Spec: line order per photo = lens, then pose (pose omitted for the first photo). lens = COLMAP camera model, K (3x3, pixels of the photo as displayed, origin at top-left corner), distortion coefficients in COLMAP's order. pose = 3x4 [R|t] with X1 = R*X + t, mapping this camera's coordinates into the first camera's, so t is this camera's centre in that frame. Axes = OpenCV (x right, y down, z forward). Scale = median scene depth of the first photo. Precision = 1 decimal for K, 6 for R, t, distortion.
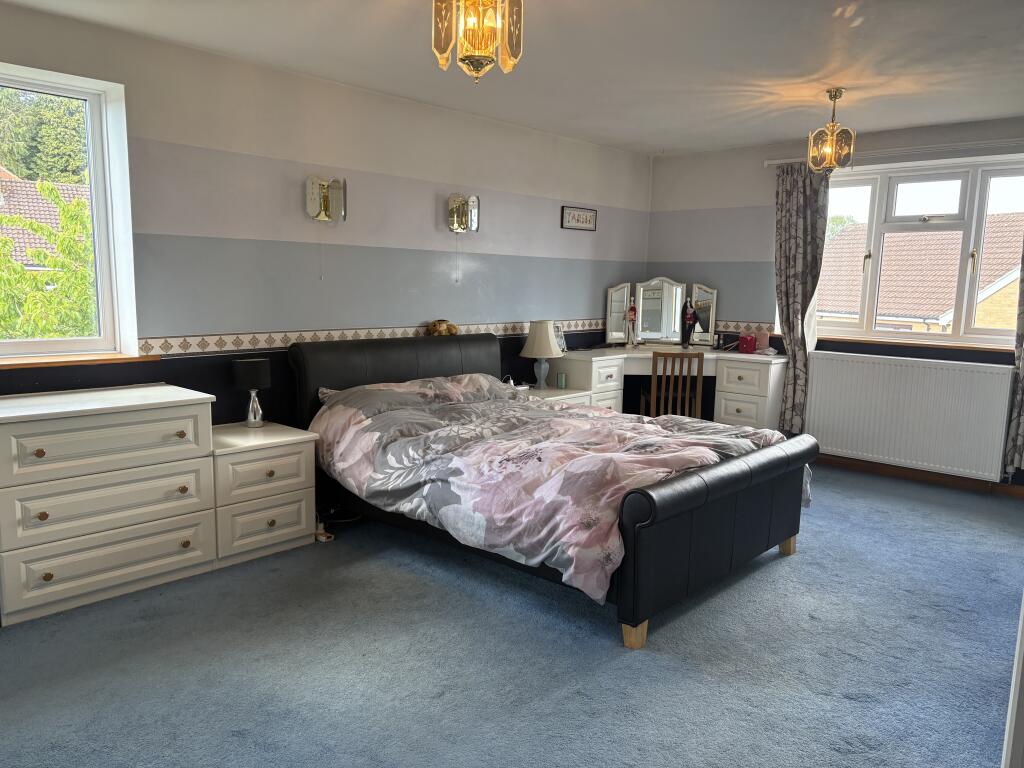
lens RADIAL K [[766.2, 0, 509.6], [0, 766.2, 385.3], [0, 0, 1]] dist [0.011169, -0.020889]
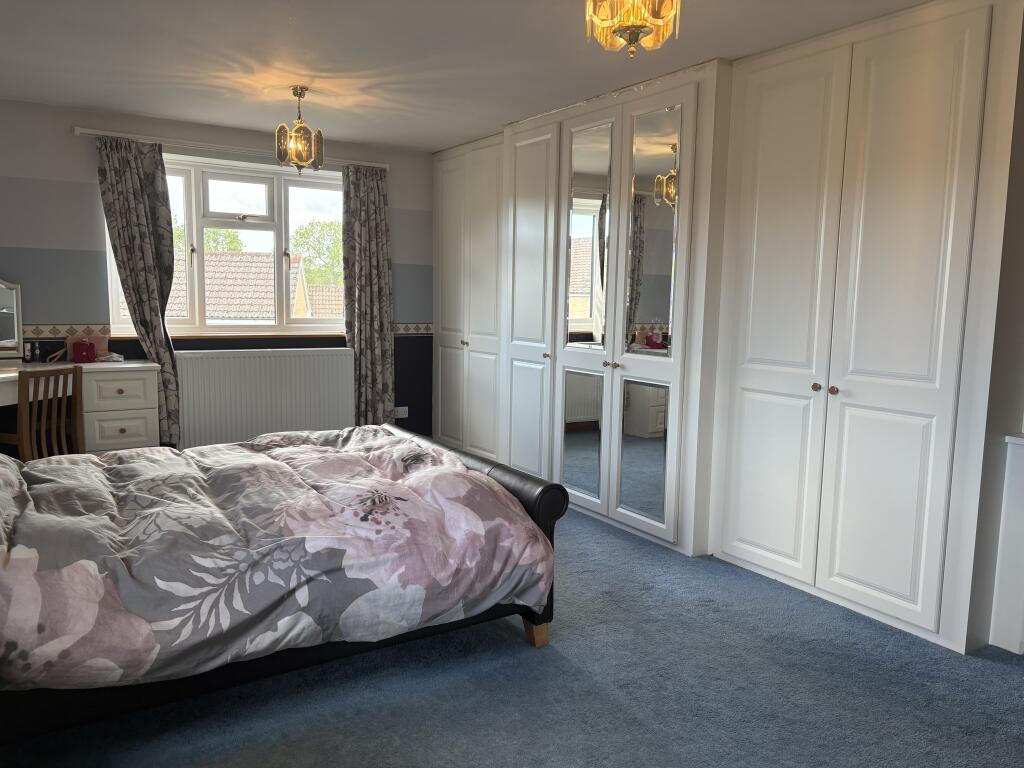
lens RADIAL K [[766.2, 0, 513.9], [0, 766.2, 386.8], [0, 0, 1]] dist [0.011169, -0.020889]
pose [[0.248327, -0.128963, 0.960053, -0.415891], [0.114454, 0.988062, 0.103121, -0.054532], [-0.961891, 0.084274, 0.260122, 0.397703]]
